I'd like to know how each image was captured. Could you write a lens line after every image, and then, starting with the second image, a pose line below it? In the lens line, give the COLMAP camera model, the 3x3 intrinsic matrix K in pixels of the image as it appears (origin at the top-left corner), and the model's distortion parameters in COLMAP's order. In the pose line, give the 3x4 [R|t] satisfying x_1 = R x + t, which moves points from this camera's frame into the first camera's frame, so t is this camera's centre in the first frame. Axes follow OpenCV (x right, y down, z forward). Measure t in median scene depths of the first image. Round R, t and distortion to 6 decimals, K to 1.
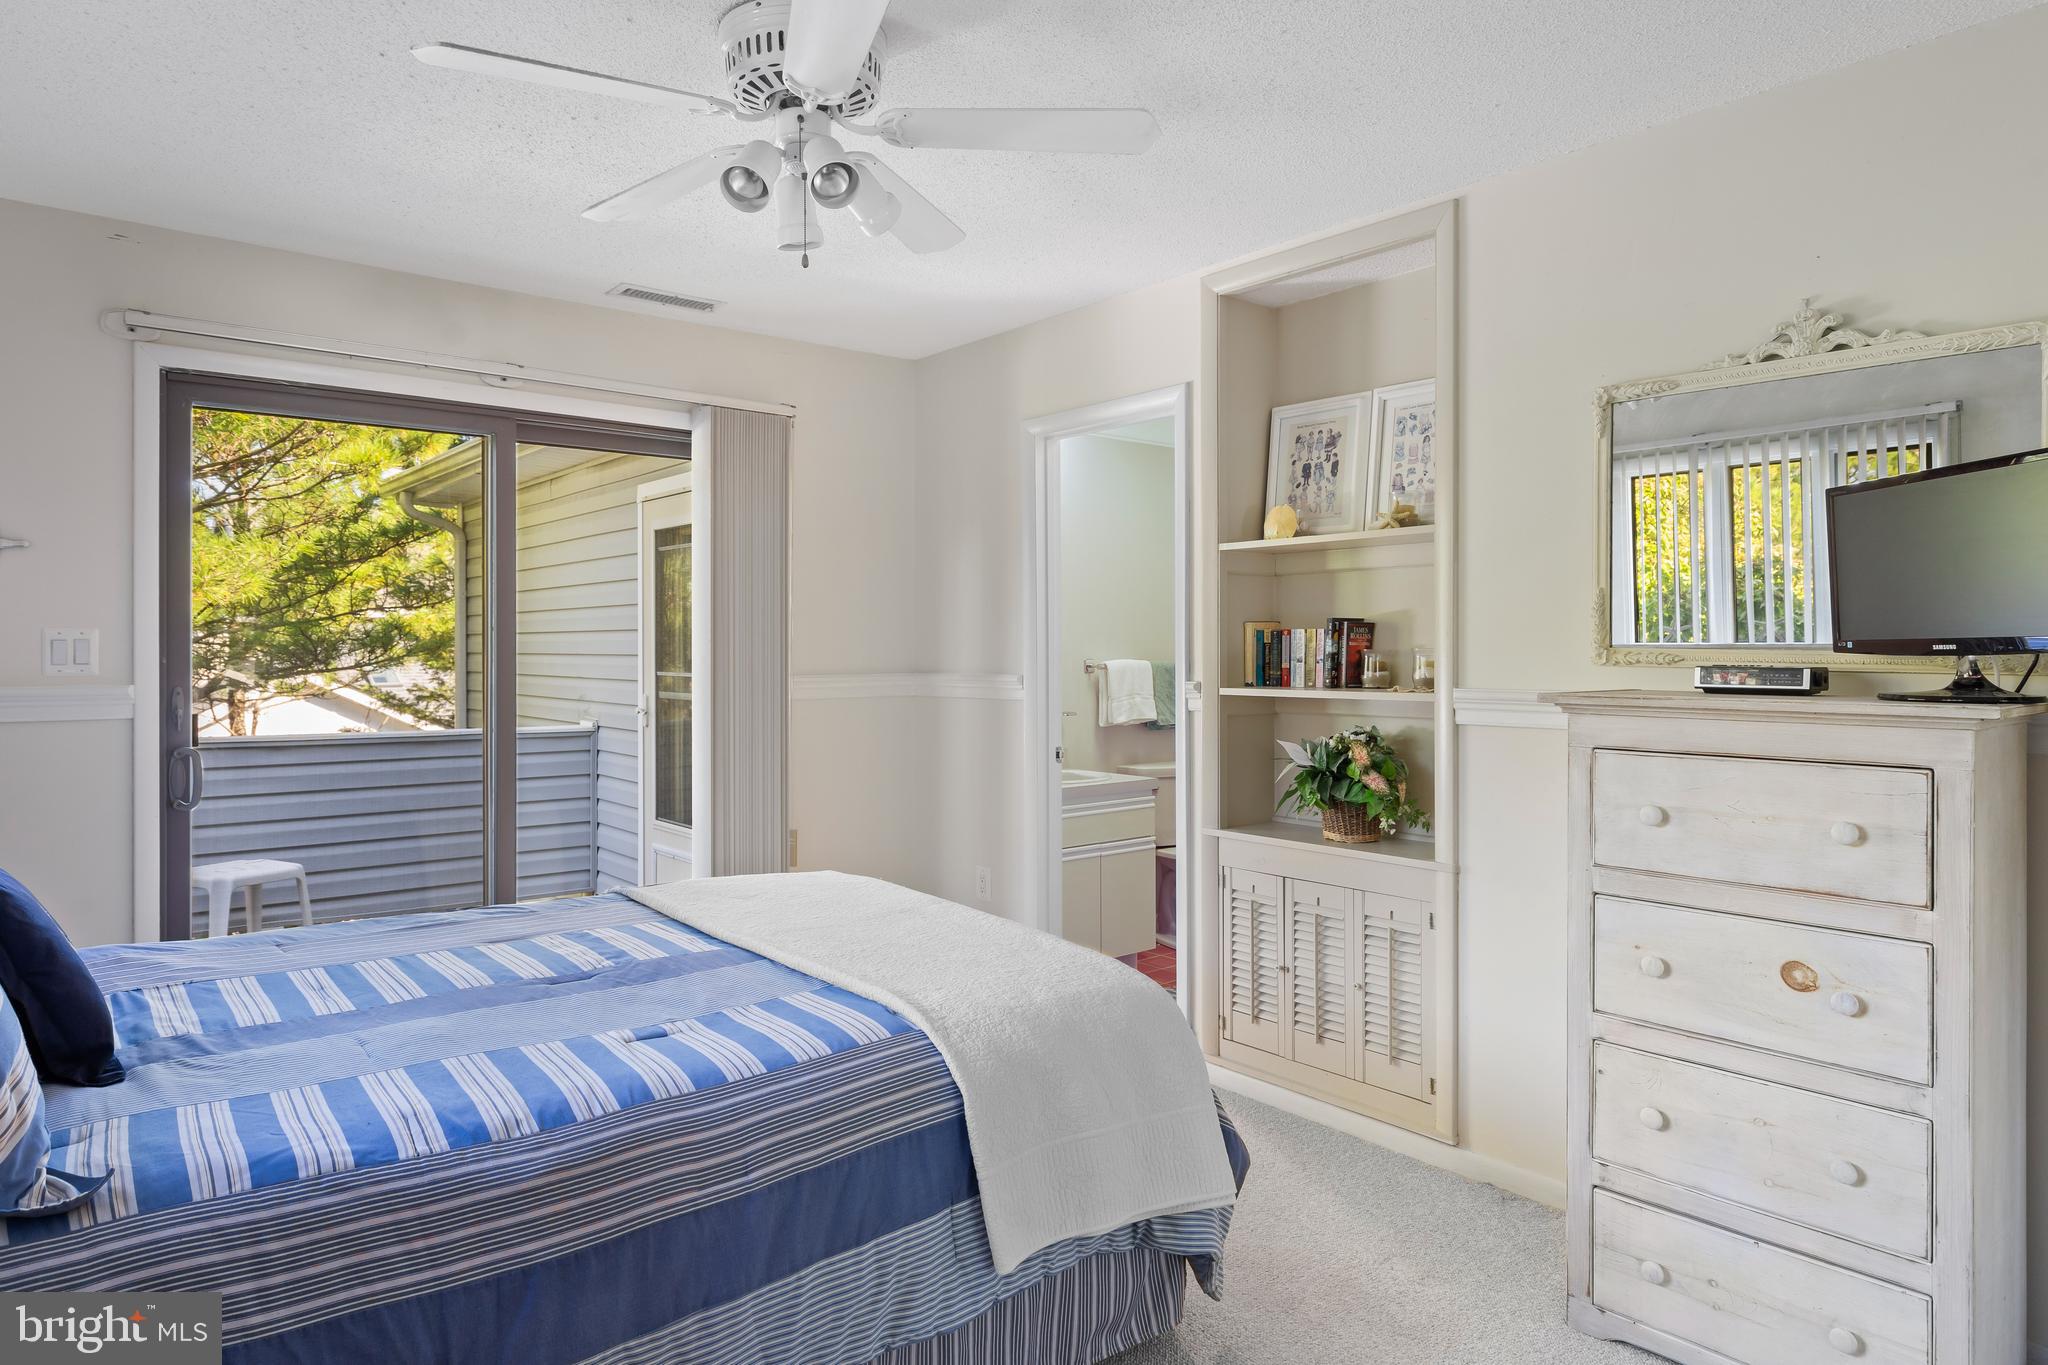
lens RADIAL K [[1226.1, 0, 1006.6], [0, 1226.1, 666.6], [0, 0, 1]] dist [0.007548, -0.000443]
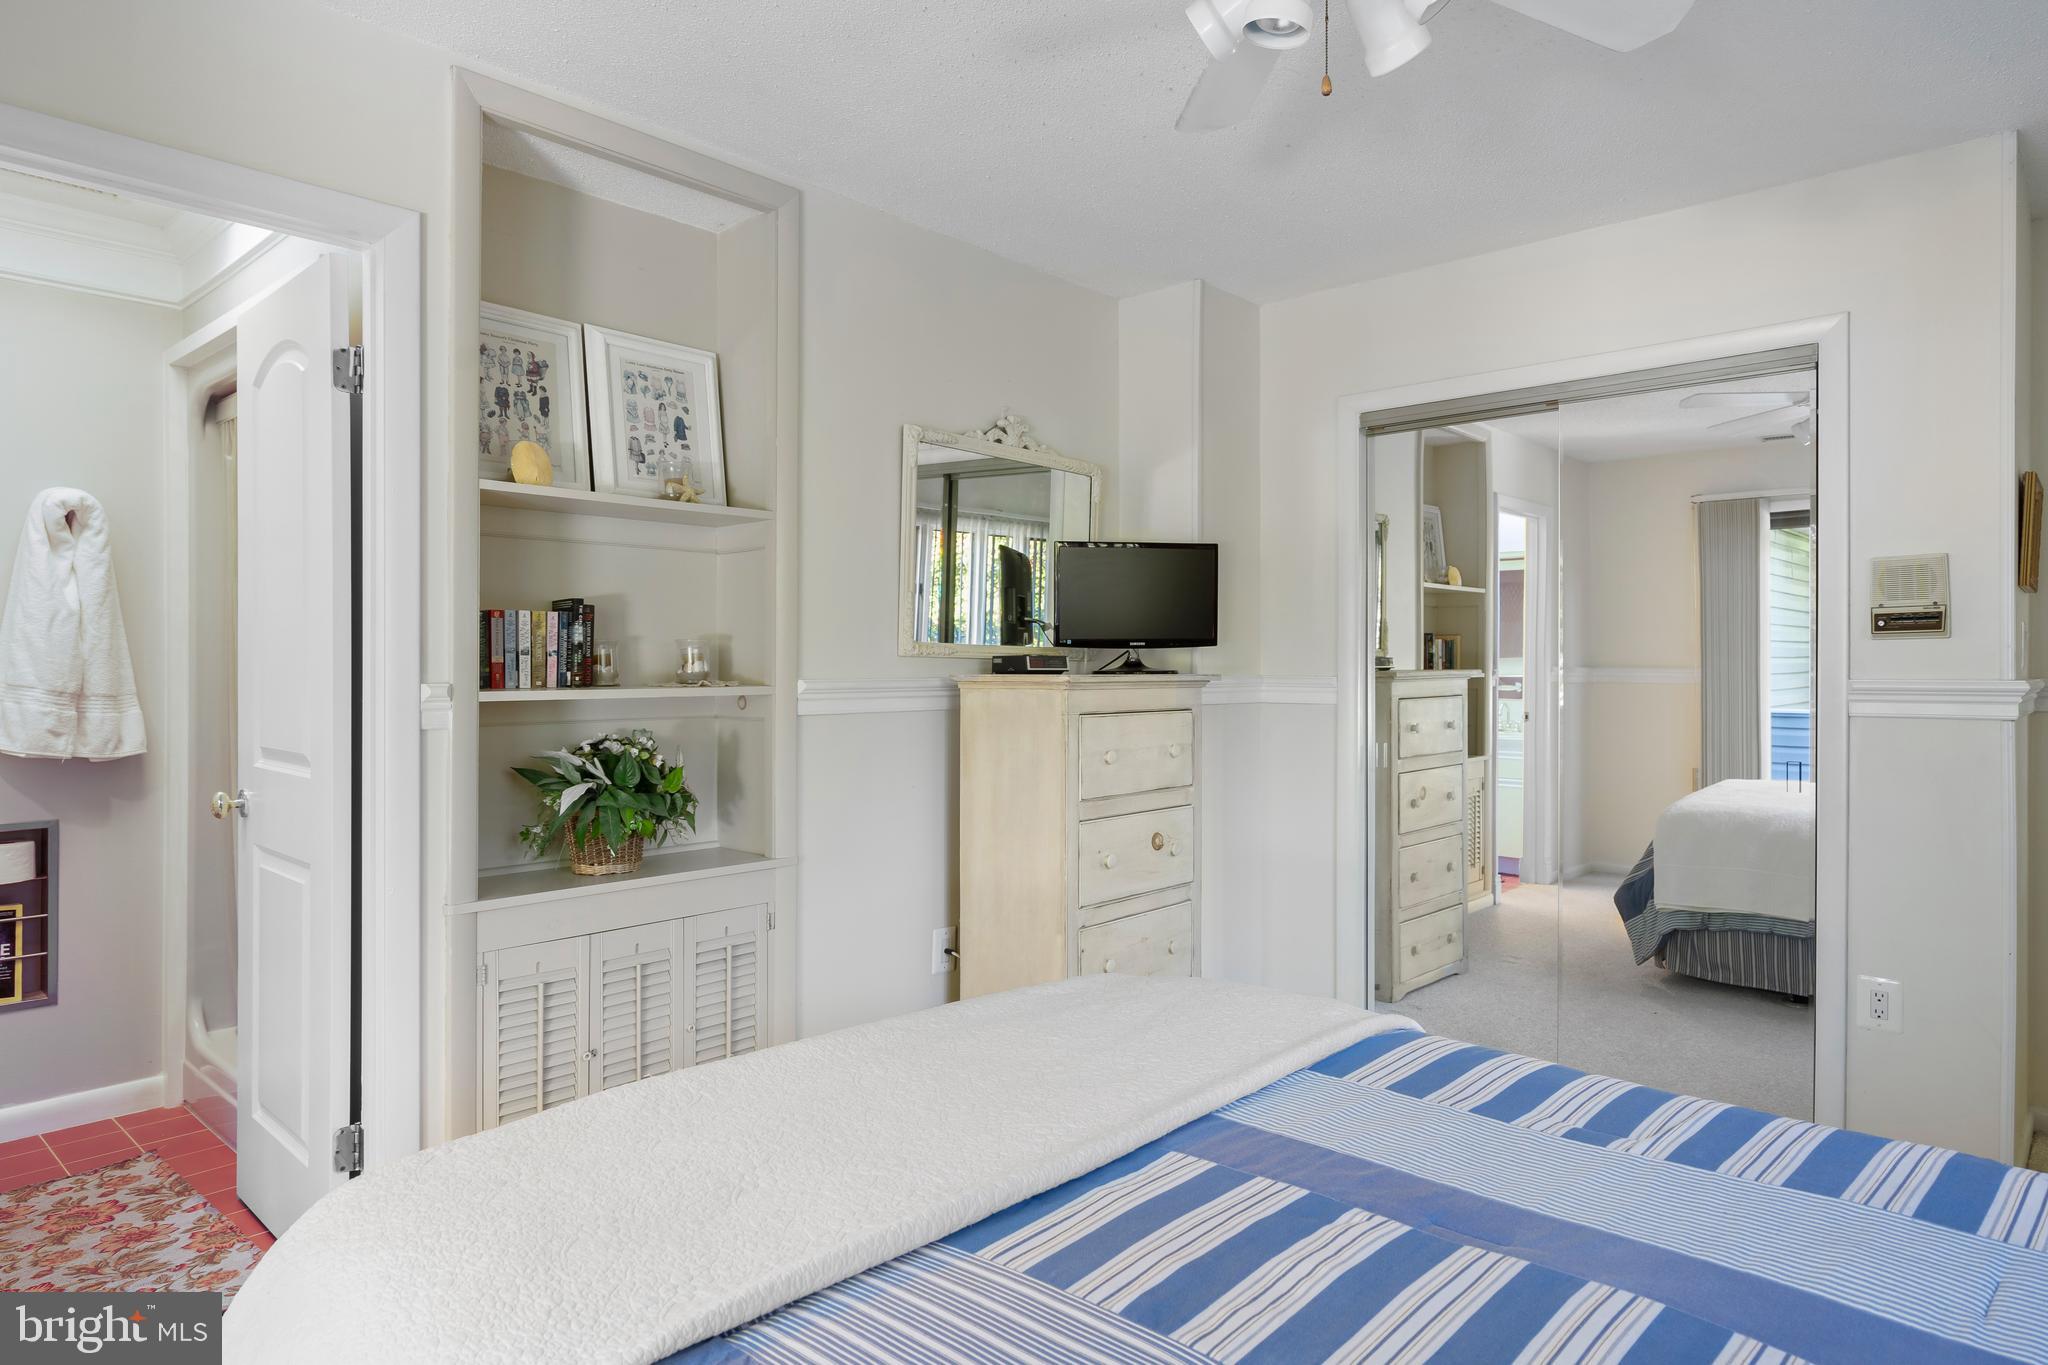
lens RADIAL K [[1226.1, 0, 1005.0], [0, 1226.1, 675.6], [0, 0, 1]] dist [0.007548, -0.000443]
pose [[-0.143167, -0.008558, 0.989662, -0.557955], [0.011814, 0.999877, 0.010355, 0.005443], [-0.989628, 0.013175, -0.143048, 0.836305]]
